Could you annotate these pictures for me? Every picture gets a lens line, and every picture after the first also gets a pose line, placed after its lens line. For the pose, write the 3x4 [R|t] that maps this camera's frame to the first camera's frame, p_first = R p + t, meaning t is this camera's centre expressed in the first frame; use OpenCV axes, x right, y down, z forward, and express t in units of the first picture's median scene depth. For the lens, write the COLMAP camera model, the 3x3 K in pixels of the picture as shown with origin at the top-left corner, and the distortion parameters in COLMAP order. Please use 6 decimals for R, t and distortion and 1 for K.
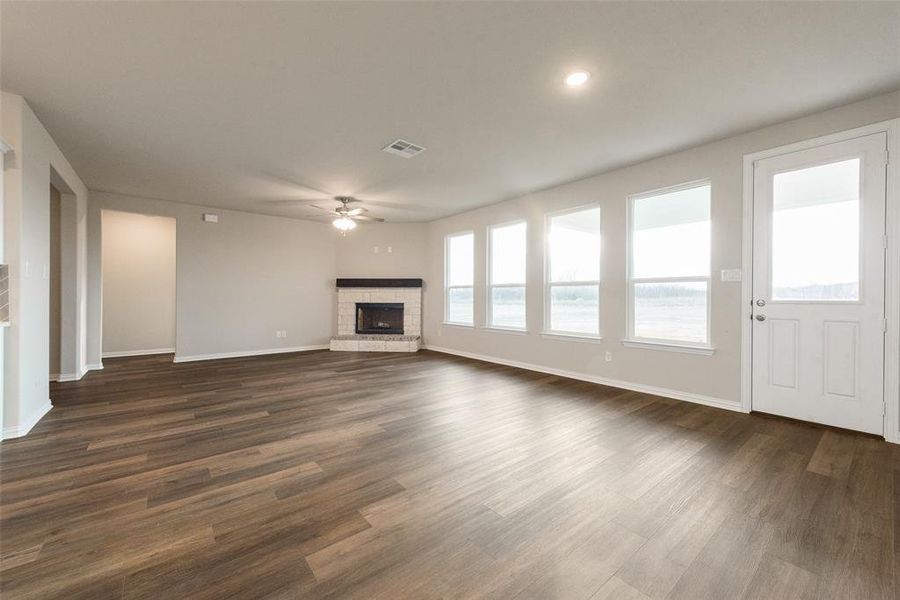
lens RADIAL K [[355.0, 0, 453.8], [0, 355.0, 297.2], [0, 0, 1]] dist [0.009173, 0.000077]
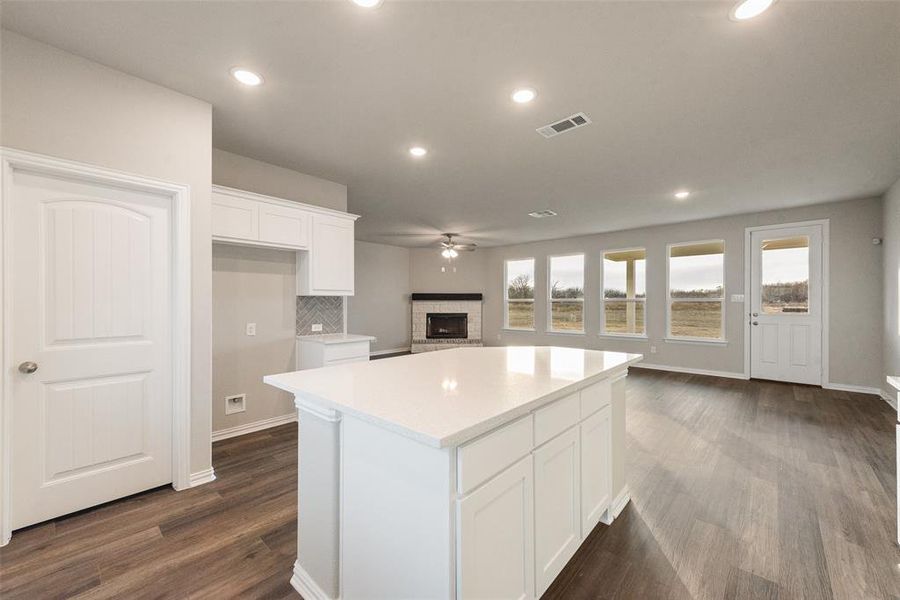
lens RADIAL K [[353.5, 0, 452.5], [0, 353.5, 301.7], [0, 0, 1]] dist [0.007772, -0.000022]
pose [[0.989444, -0.004013, 0.144860, -0.443533], [0.004046, 0.999992, 0.000070, -0.028246], [-0.144859, 0.000517, 0.989452, -0.255760]]
